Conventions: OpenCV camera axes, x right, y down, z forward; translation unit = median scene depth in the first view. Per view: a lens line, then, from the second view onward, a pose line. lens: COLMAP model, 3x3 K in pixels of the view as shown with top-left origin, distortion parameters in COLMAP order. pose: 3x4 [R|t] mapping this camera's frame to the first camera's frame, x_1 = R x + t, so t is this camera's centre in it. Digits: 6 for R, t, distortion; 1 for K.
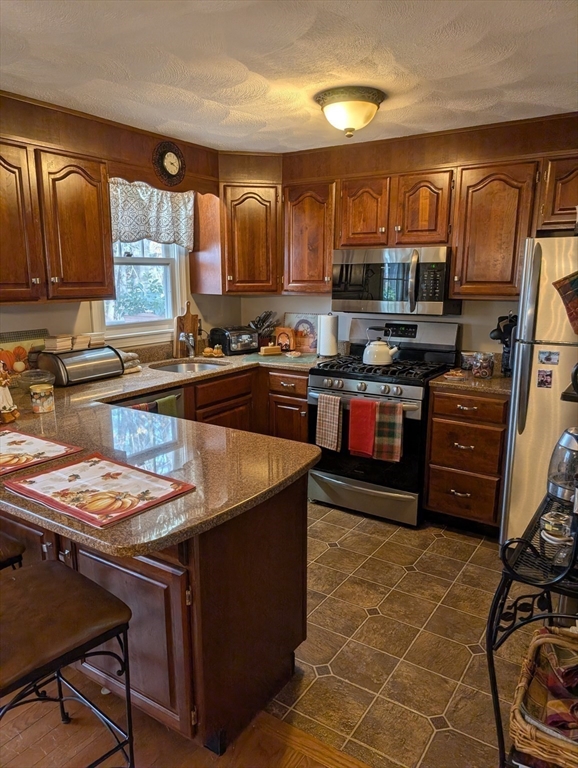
lens RADIAL K [[555.8, 0, 289.2], [0, 555.8, 386.8], [0, 0, 1]] dist [0.018980, 0.001874]
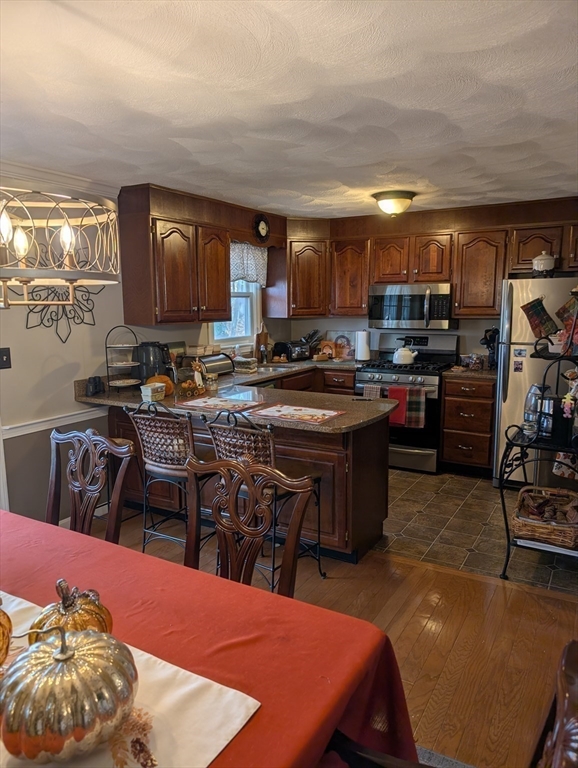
lens RADIAL K [[555.8, 0, 291.7], [0, 555.8, 383.2], [0, 0, 1]] dist [0.018980, 0.001874]
pose [[0.998178, -0.017483, 0.057744, -0.233724], [0.020671, 0.998268, -0.055085, 0.090255], [-0.056681, 0.056178, 0.996811, -0.456832]]
